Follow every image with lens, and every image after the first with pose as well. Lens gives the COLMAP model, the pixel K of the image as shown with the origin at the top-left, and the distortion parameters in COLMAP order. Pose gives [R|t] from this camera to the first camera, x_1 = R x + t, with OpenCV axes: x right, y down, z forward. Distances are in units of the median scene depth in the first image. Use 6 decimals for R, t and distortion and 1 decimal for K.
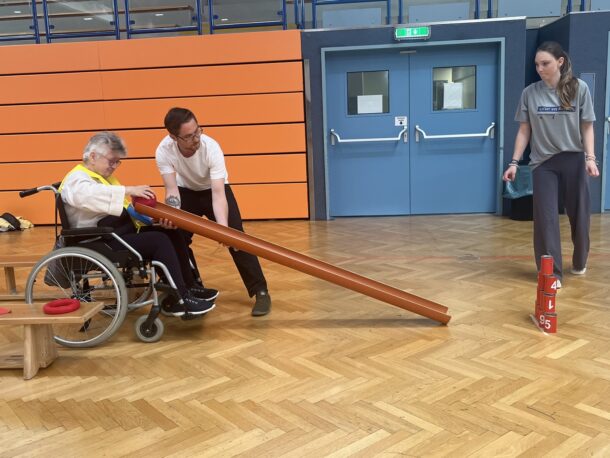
lens RADIAL K [[601.4, 0, 305.0], [0, 601.4, 230.7], [0, 0, 1]] dist [0.038145, 0.000000]
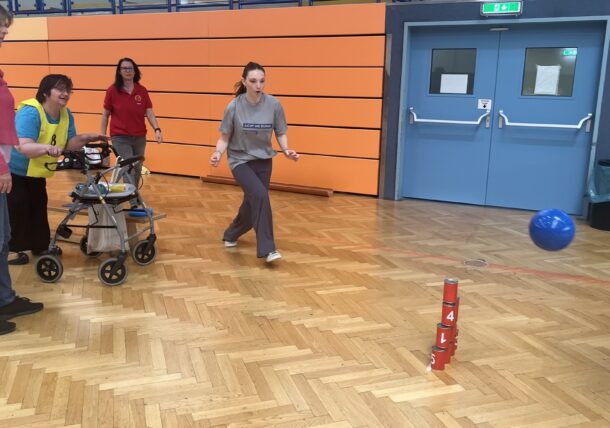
lens RADIAL K [[575.0, 0, 305.5], [0, 575.0, 210.9], [0, 0, 1]] dist [0.030740, 0.000000]
pose [[0.937321, 0.131825, -0.322570, 0.209927], [-0.120075, 0.991176, 0.056150, -0.036440], [0.327125, -0.013898, 0.944879, 0.071178]]
